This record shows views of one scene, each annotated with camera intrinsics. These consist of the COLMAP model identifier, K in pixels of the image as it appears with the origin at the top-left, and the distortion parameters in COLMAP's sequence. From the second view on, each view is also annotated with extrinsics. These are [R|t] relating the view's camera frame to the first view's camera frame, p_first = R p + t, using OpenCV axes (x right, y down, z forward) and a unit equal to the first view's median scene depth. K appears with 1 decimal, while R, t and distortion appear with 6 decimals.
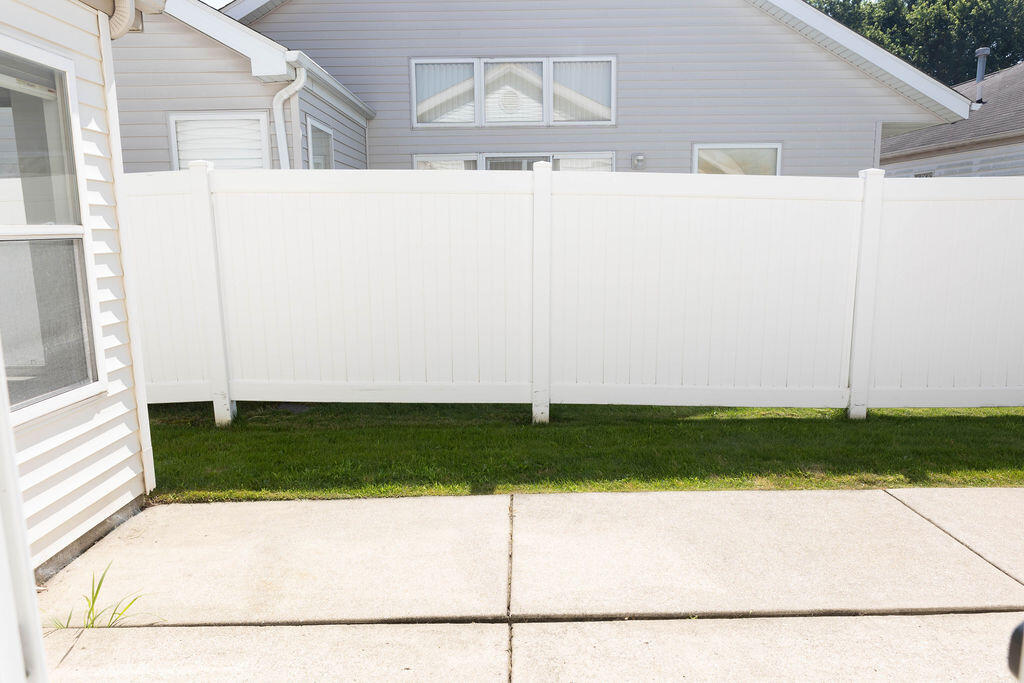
lens RADIAL K [[690.6, 0, 515.4], [0, 690.6, 335.0], [0, 0, 1]] dist [-0.025892, 0.018778]
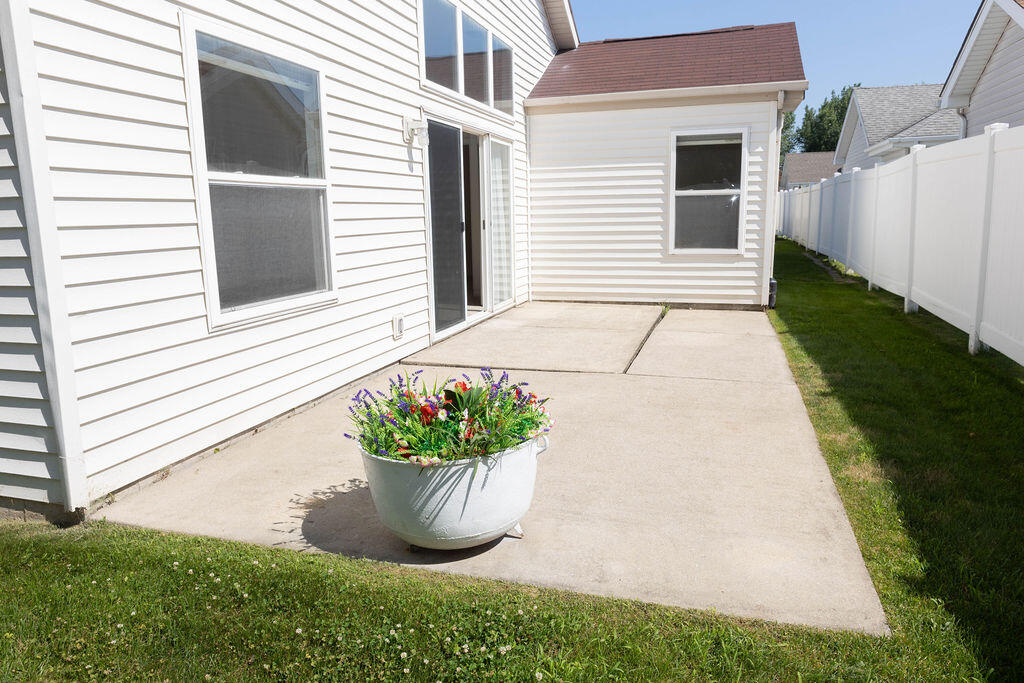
lens RADIAL K [[690.6, 0, 512.1], [0, 690.6, 340.0], [0, 0, 1]] dist [-0.025892, 0.018778]
pose [[-0.295889, 0.187459, -0.936648, 1.489646], [-0.130354, 0.963457, 0.234003, -0.070648], [0.946286, 0.191335, -0.260640, 0.642114]]
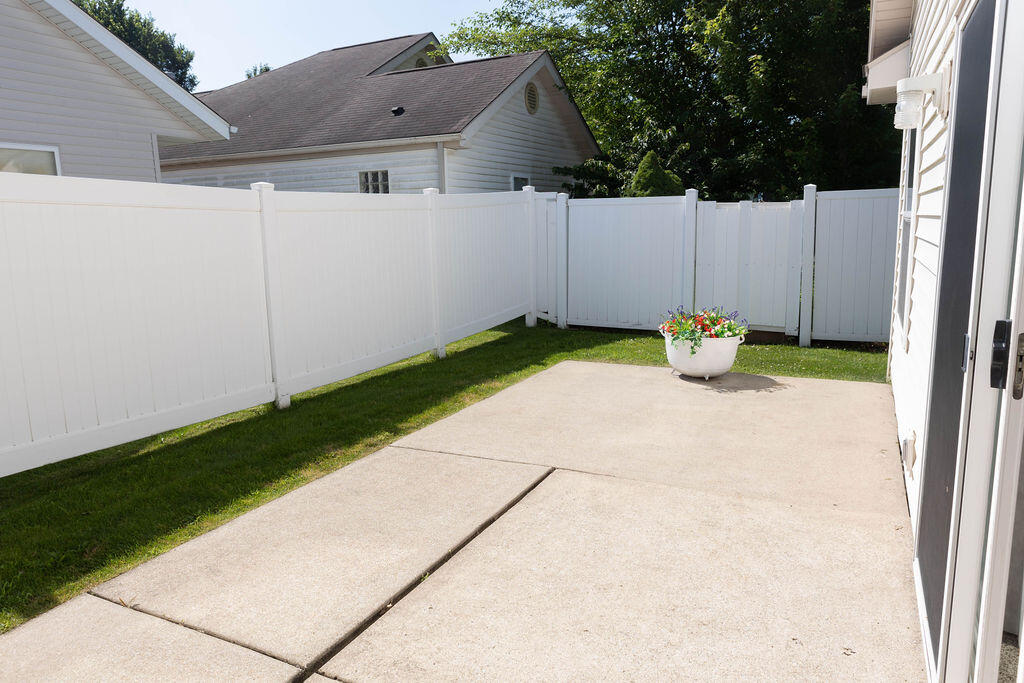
lens RADIAL K [[690.6, 0, 516.2], [0, 690.6, 342.4], [0, 0, 1]] dist [-0.025892, 0.018778]
pose [[0.452856, -0.157999, 0.877473, -0.338542], [0.162914, 0.982267, 0.092790, -0.027668], [-0.876573, 0.100933, 0.470566, 0.161743]]
